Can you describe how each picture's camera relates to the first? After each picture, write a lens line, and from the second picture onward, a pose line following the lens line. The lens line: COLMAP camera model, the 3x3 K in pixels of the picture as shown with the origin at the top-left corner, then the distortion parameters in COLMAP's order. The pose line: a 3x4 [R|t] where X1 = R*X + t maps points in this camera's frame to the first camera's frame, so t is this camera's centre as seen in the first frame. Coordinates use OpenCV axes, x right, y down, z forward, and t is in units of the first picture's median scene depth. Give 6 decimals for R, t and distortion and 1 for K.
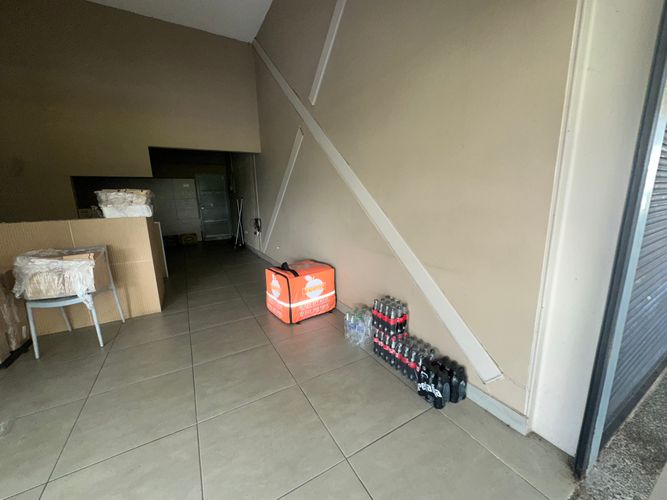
lens RADIAL K [[264.4, 0, 333.5], [0, 264.4, 250.0], [0, 0, 1]] dist [-0.004579, 0.000078]
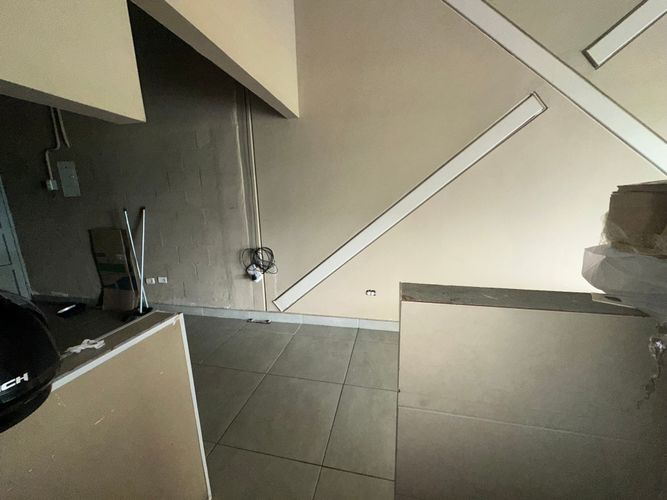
lens RADIAL K [[264.4, 0, 333.5], [0, 264.4, 250.0], [0, 0, 1]] dist [-0.004579, 0.000078]
pose [[0.677485, -0.138549, 0.722370, -0.776146], [0.152677, 0.987198, 0.046152, -0.162250], [-0.719517, 0.079022, 0.689965, 0.773387]]
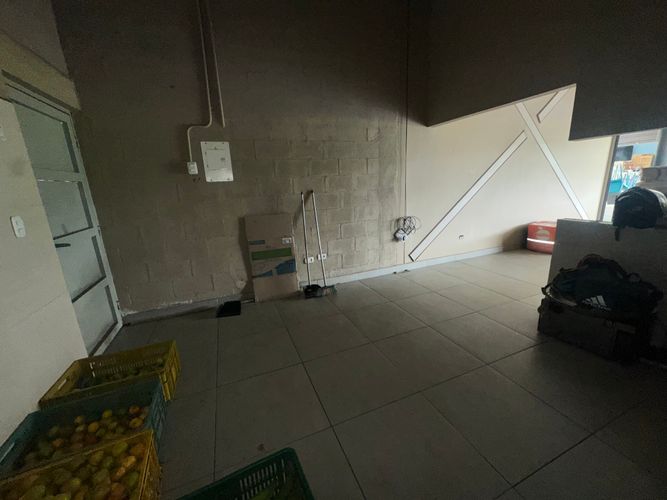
lens RADIAL K [[264.4, 0, 333.5], [0, 264.4, 250.0], [0, 0, 1]] dist [-0.004579, 0.000078]
pose [[0.137680, -0.222021, 0.965273, -1.412743], [0.234295, 0.954196, 0.186055, -0.293556], [-0.962367, 0.200543, 0.183392, 1.504346]]
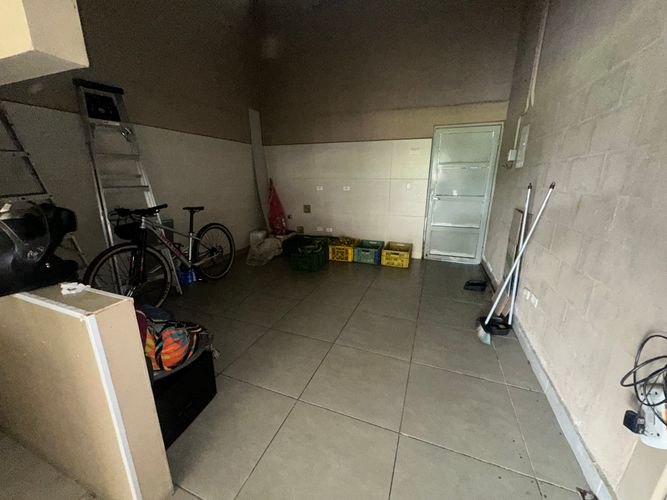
lens RADIAL K [[264.4, 0, 333.5], [0, 264.4, 250.0], [0, 0, 1]] dist [-0.004579, 0.000078]
pose [[0.631781, 0.233022, -0.739292, -0.453001], [-0.174592, 0.972016, 0.157173, -0.222327], [0.755228, 0.029775, 0.654785, 1.074623]]
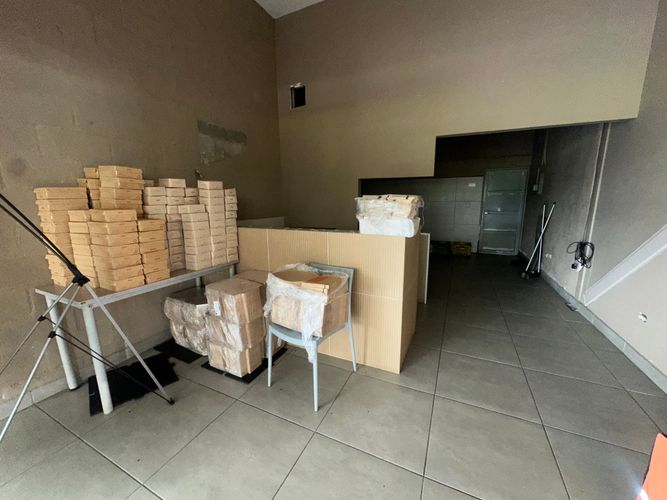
lens RADIAL K [[264.4, 0, 333.5], [0, 264.4, 250.0], [0, 0, 1]] dist [-0.004579, 0.000078]
pose [[0.571039, 0.174856, -0.802085, -0.198991], [-0.171099, 0.980946, 0.092035, -0.087322], [0.802895, 0.084681, 0.590076, 0.333786]]
